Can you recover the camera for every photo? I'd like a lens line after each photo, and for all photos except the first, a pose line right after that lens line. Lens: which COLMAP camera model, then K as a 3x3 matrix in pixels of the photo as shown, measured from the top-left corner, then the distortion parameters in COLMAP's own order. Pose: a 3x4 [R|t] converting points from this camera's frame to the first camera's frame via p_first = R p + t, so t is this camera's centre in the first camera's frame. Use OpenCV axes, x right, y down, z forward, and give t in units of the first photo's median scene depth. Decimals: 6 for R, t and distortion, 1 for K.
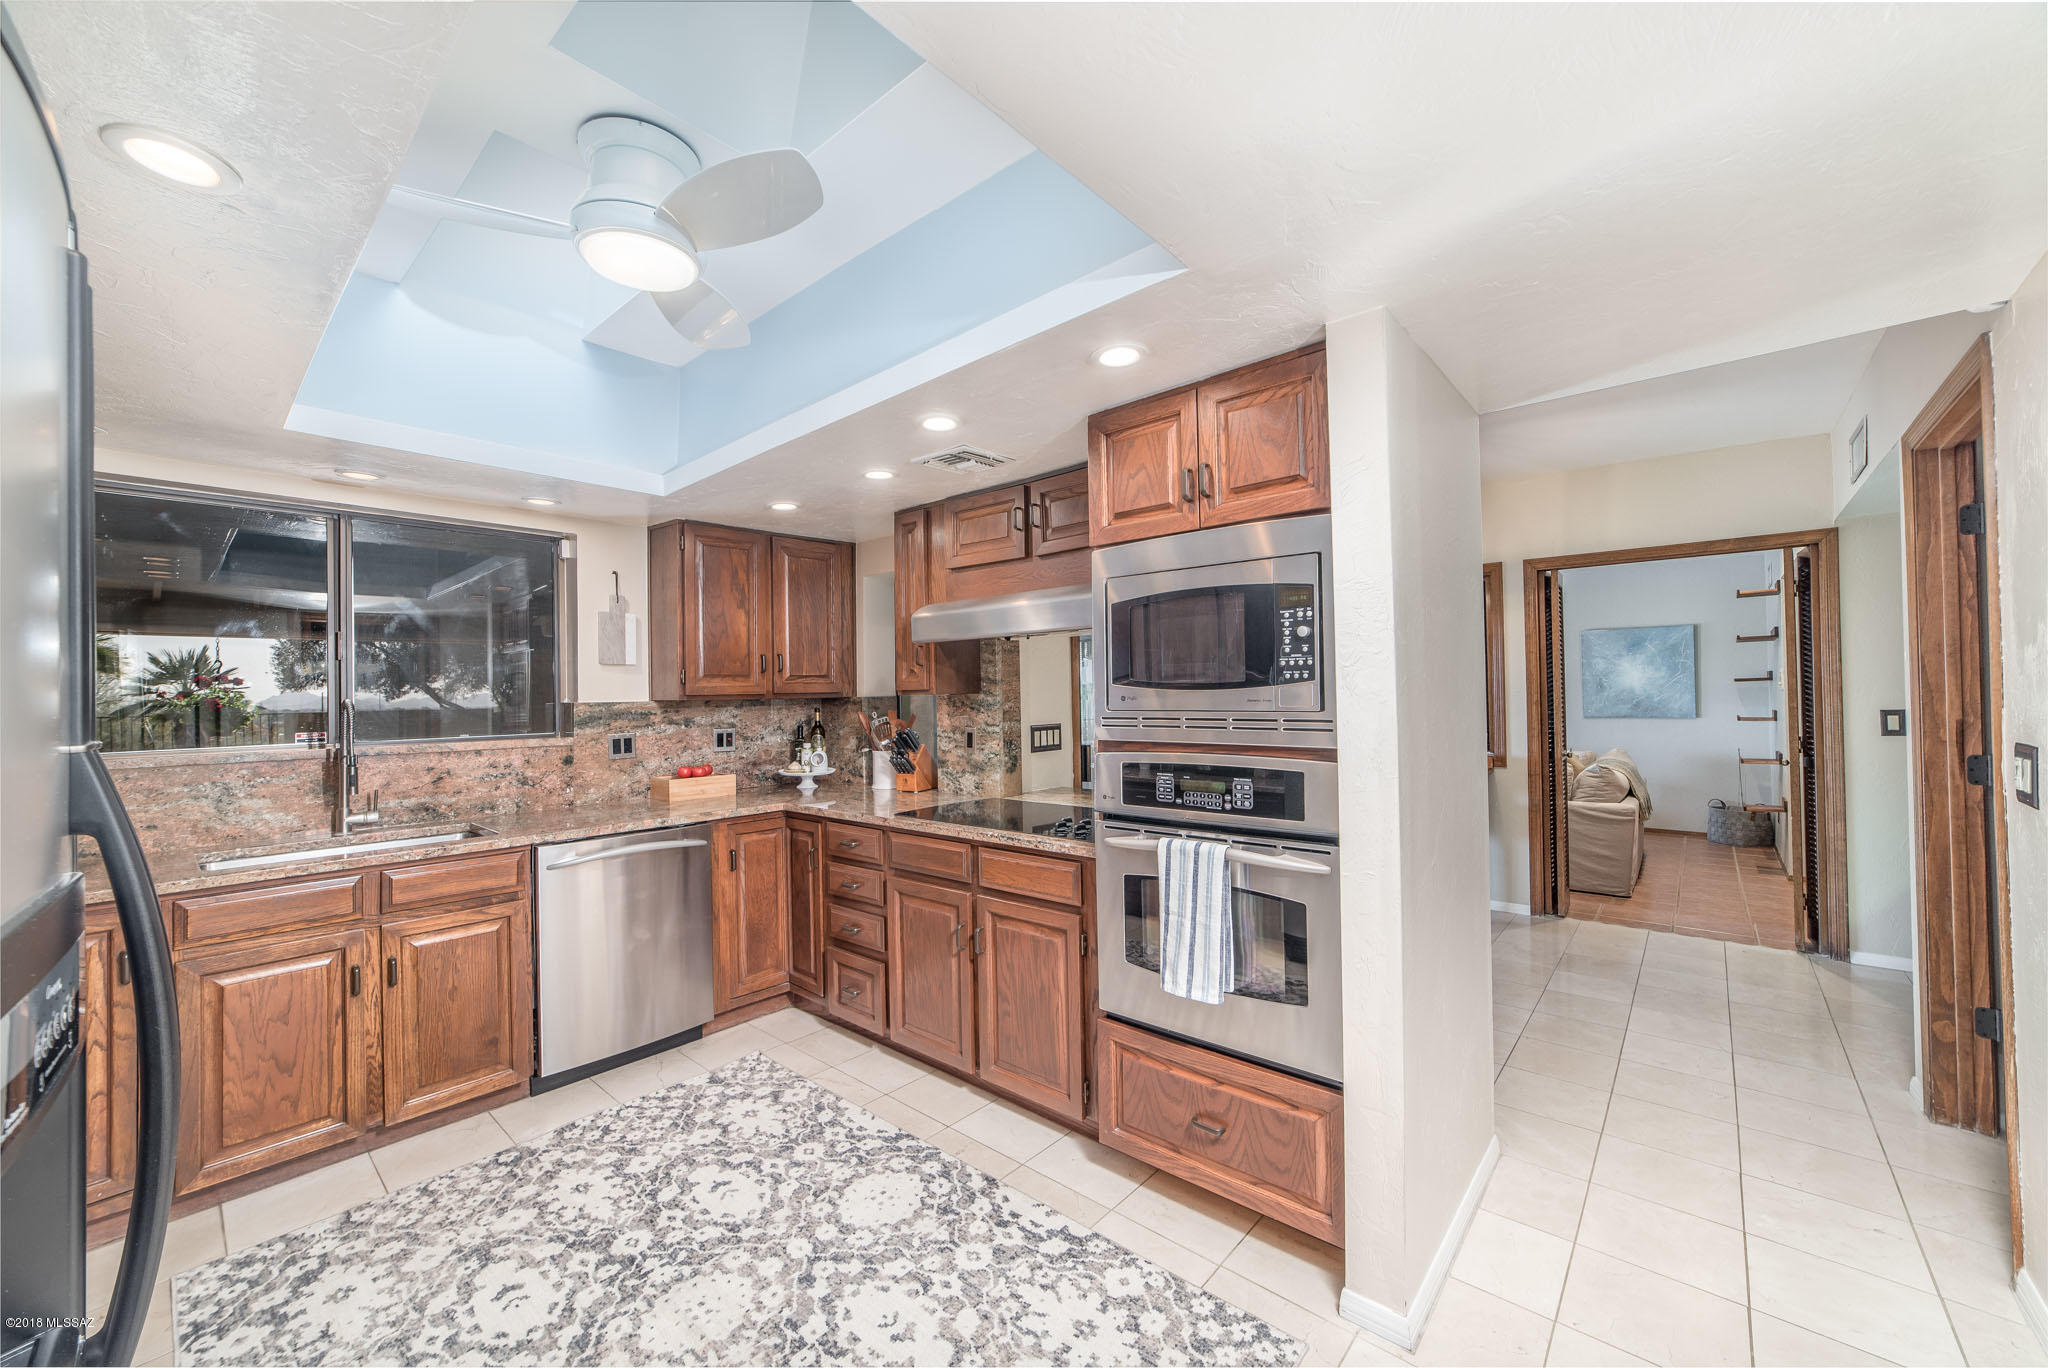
lens RADIAL K [[781.8, 0, 1022.9], [0, 781.8, 682.2], [0, 0, 1]] dist [-0.013888, 0.000353]
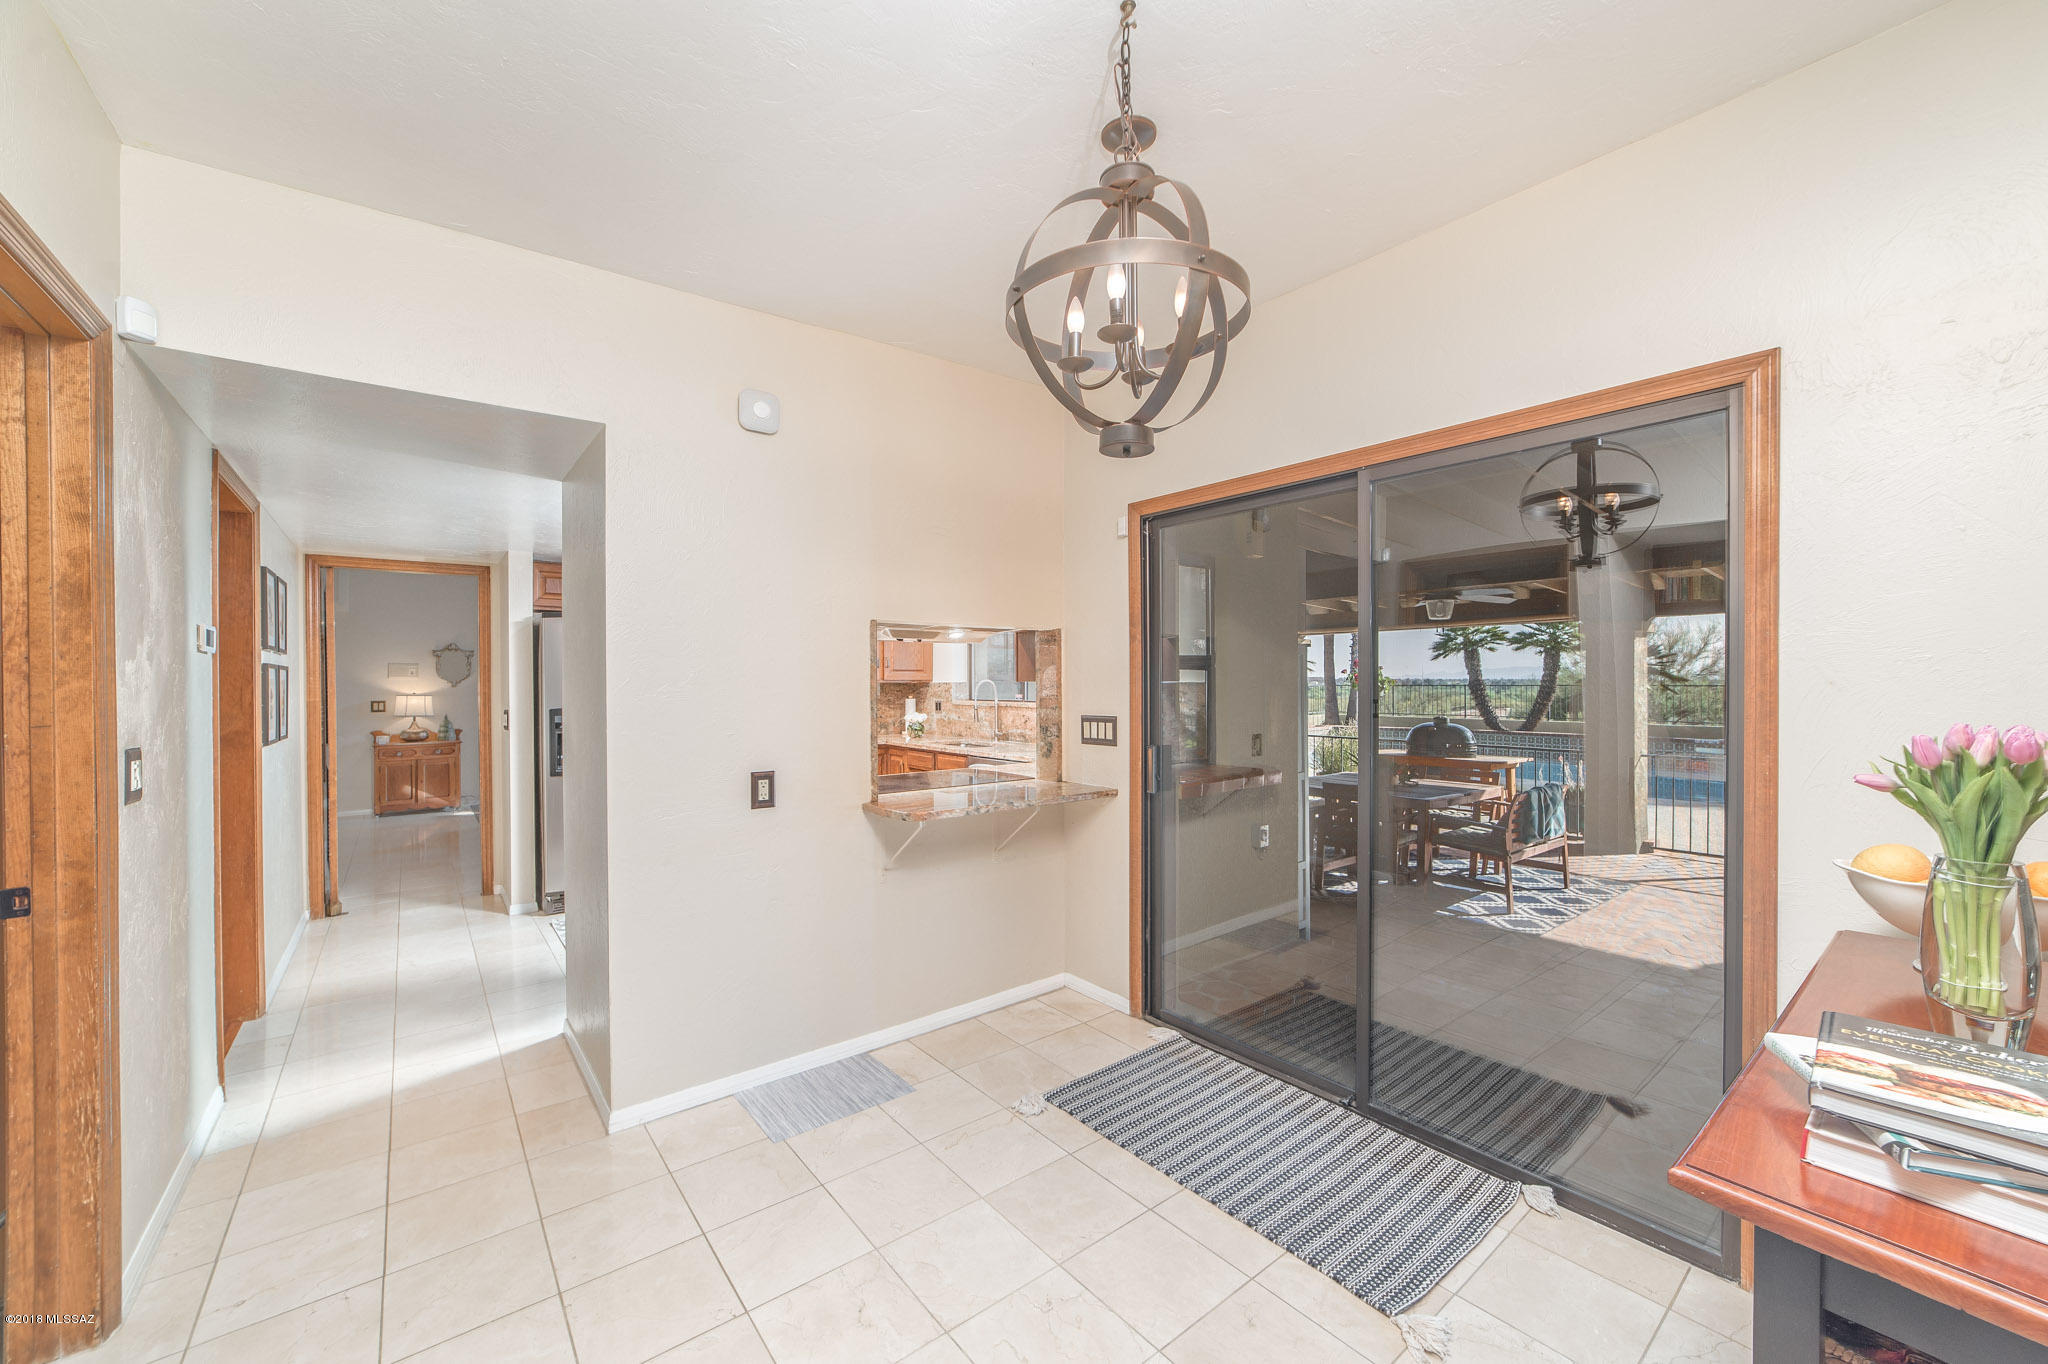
lens RADIAL K [[781.8, 0, 1022.9], [0, 781.8, 680.2], [0, 0, 1]] dist [-0.013888, 0.000353]
pose [[-0.159986, 0.012863, -0.987035, 1.373944], [0.020025, 0.999752, 0.009783, 0.002520], [0.986916, -0.018201, -0.160204, 1.536267]]
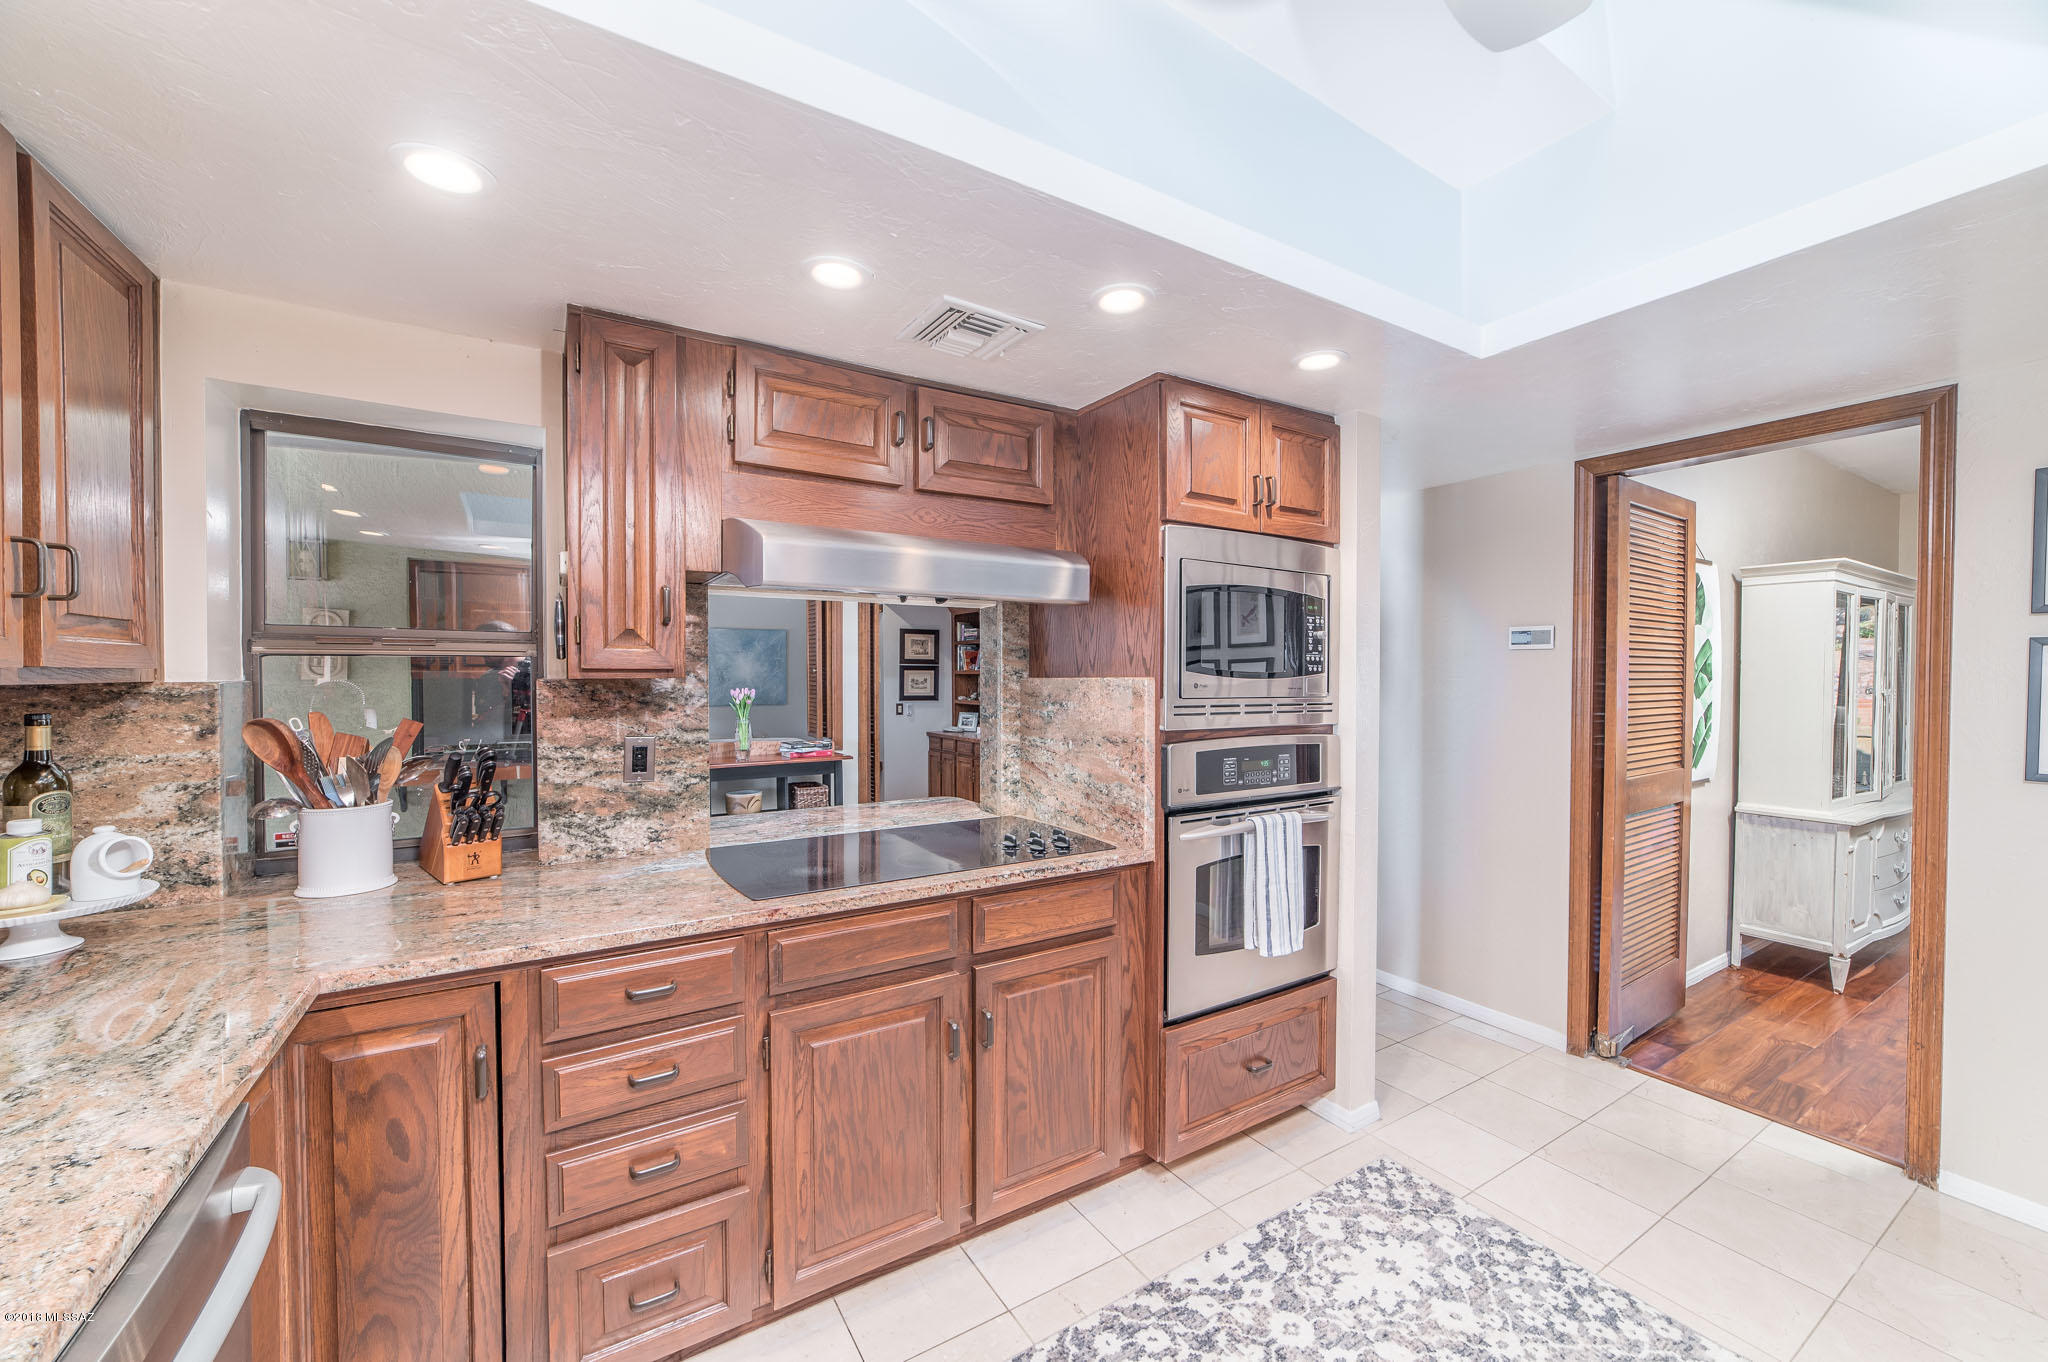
lens RADIAL K [[787.0, 0, 1036.9], [0, 787.0, 693.7], [0, 0, 1]] dist [-0.002240, -0.000039]
pose [[0.282077, -0.004219, 0.959383, -0.728264], [-0.020861, 0.999727, 0.010530, 0.020235], [-0.959165, -0.022984, 0.281912, 0.772302]]
